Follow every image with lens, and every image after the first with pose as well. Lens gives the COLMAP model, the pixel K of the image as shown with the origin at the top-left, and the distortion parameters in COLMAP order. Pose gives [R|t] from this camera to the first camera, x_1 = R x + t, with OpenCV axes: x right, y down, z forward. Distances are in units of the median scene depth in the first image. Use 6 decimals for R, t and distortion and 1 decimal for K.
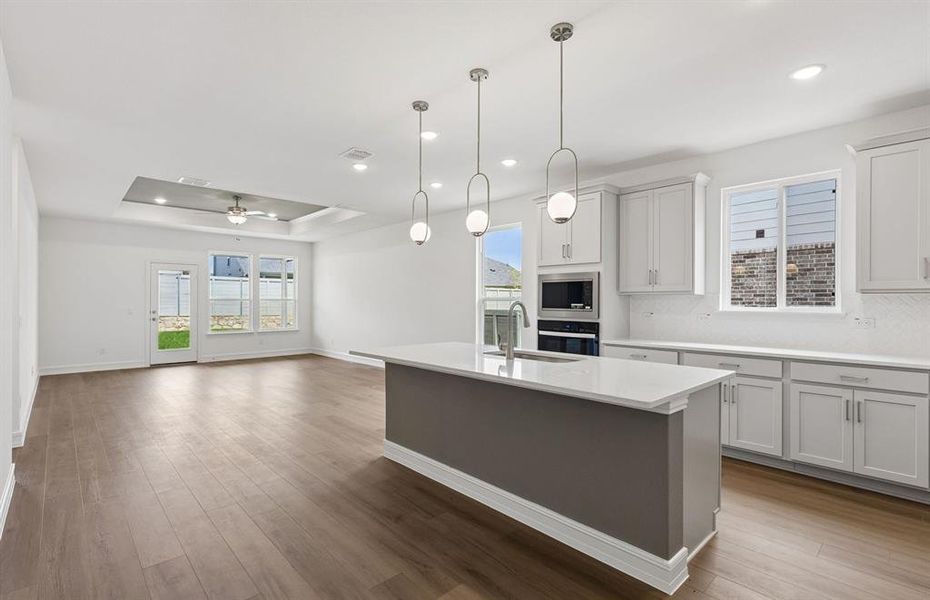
lens RADIAL K [[420.3, 0, 470.1], [0, 420.3, 300.3], [0, 0, 1]] dist [0.000854, 0.000023]
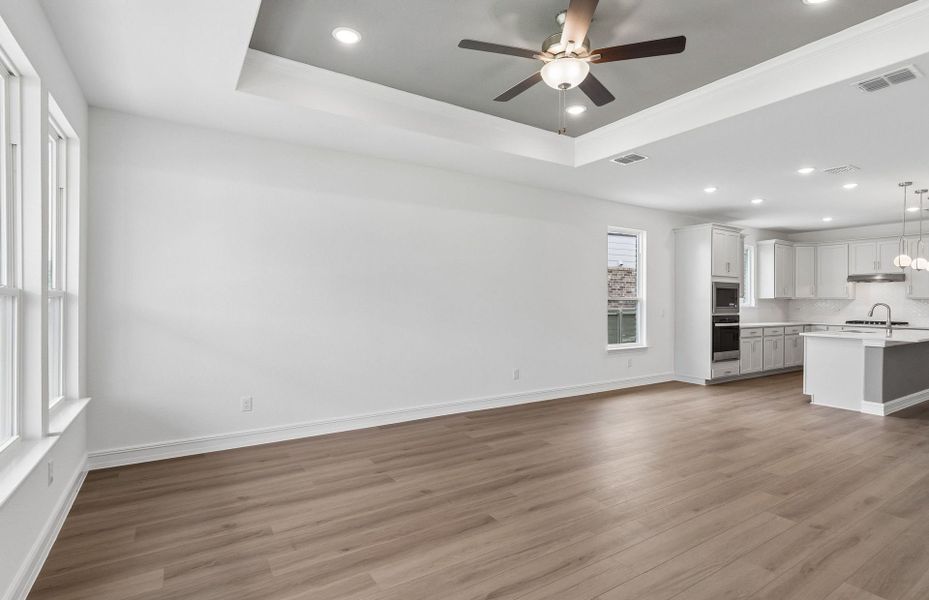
lens RADIAL K [[457.3, 0, 466.6], [0, 457.3, 301.2], [0, 0, 1]] dist [-0.001210, -0.000368]
pose [[0.195229, -0.005418, 0.980743, -0.751446], [-0.009239, 0.999930, 0.007363, -0.001317], [-0.980714, -0.010498, 0.195165, 0.794209]]
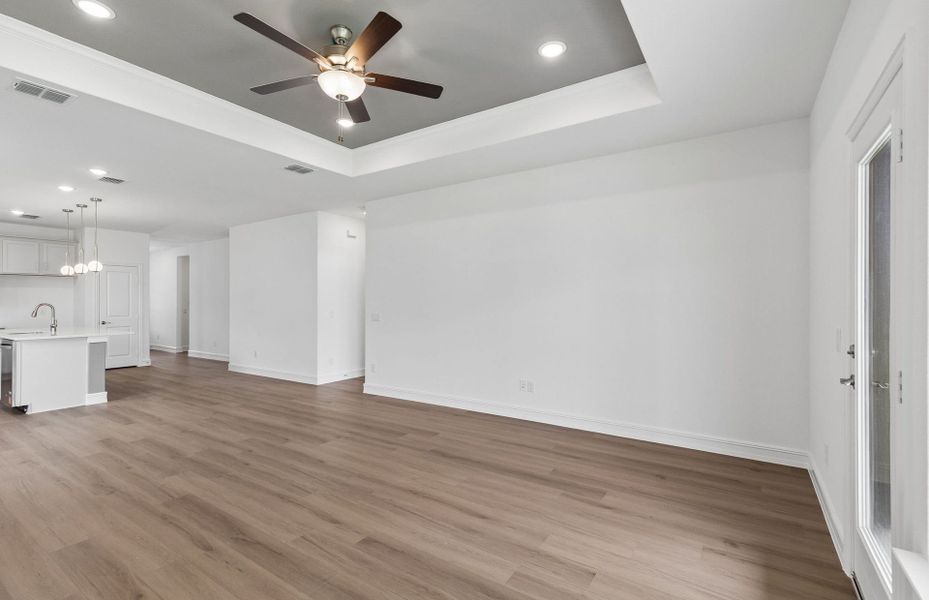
lens RADIAL K [[419.8, 0, 469.6], [0, 419.8, 300.3], [0, 0, 1]] dist [0.000854, 0.000023]
pose [[-0.974864, -0.002712, -0.222782, -0.458128], [-0.000921, 0.999966, -0.008145, 0.001042], [0.222797, -0.007735, -0.974834, 1.098517]]
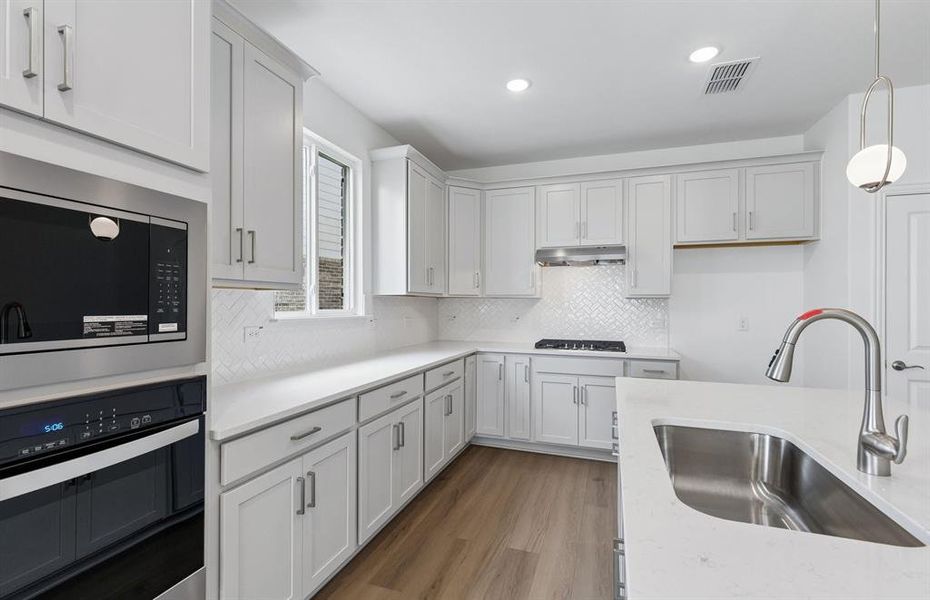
lens RADIAL K [[420.3, 0, 470.1], [0, 420.3, 300.3], [0, 0, 1]] dist [0.000854, 0.000023]
pose [[-0.462928, -0.000003, 0.886396, -0.021698], [-0.008949, 0.999949, -0.004670, -0.000114], [-0.886351, -0.010095, -0.462905, 0.463721]]
